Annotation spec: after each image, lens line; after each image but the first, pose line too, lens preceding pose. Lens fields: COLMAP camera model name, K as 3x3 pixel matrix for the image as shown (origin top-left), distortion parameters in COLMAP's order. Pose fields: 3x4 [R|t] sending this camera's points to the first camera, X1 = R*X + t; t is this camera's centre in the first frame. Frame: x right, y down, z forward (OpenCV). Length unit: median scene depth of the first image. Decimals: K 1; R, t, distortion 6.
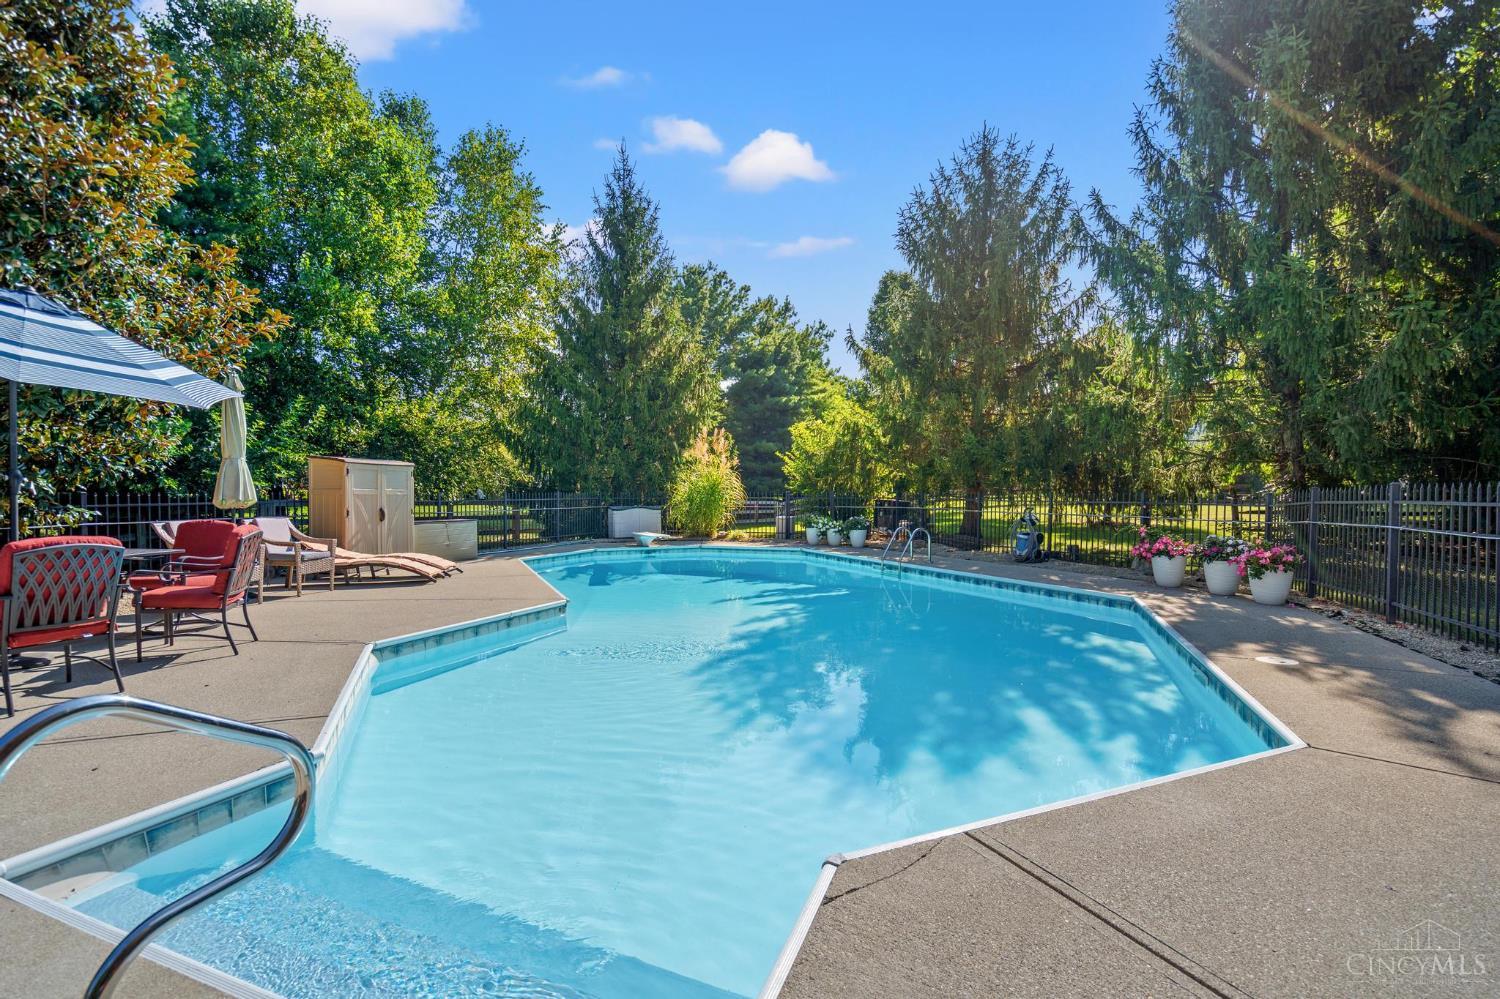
lens RADIAL K [[680.1, 0, 749.4], [0, 680.1, 503.2], [0, 0, 1]] dist [-0.009177, 0.002691]
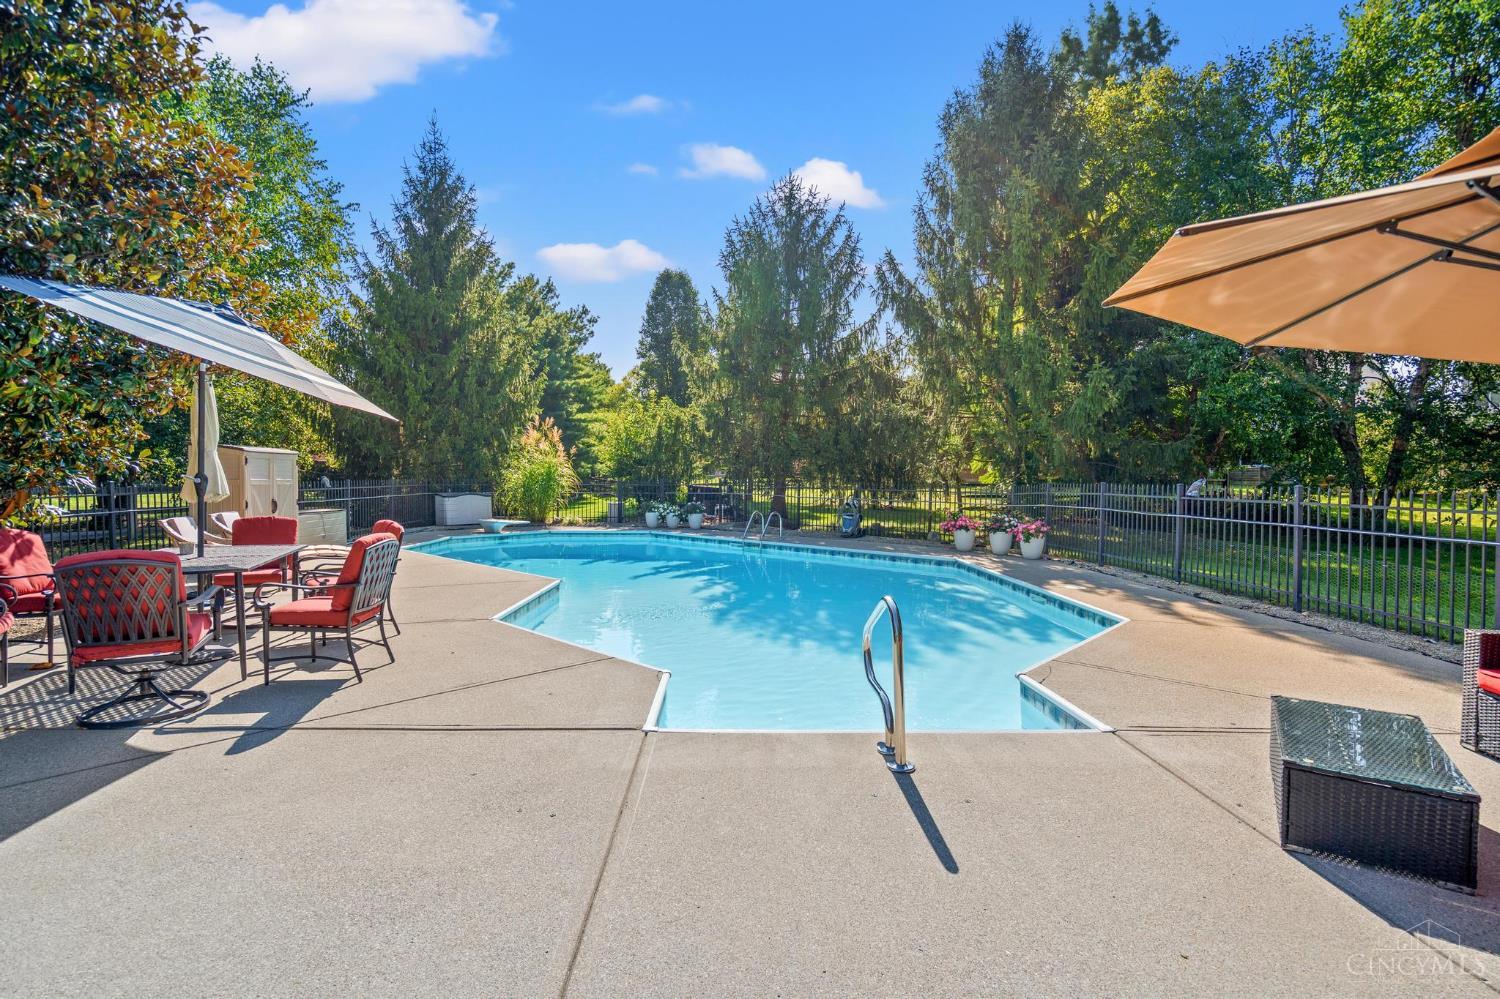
lens RADIAL K [[680.1, 0, 750.0], [0, 680.1, 488.0], [0, 0, 1]] dist [-0.009177, 0.002691]
pose [[0.922532, -0.000674, 0.385919, -0.191515], [-0.000989, 0.999991, 0.004113, -0.008086], [-0.385918, -0.004176, 0.922524, -0.081612]]
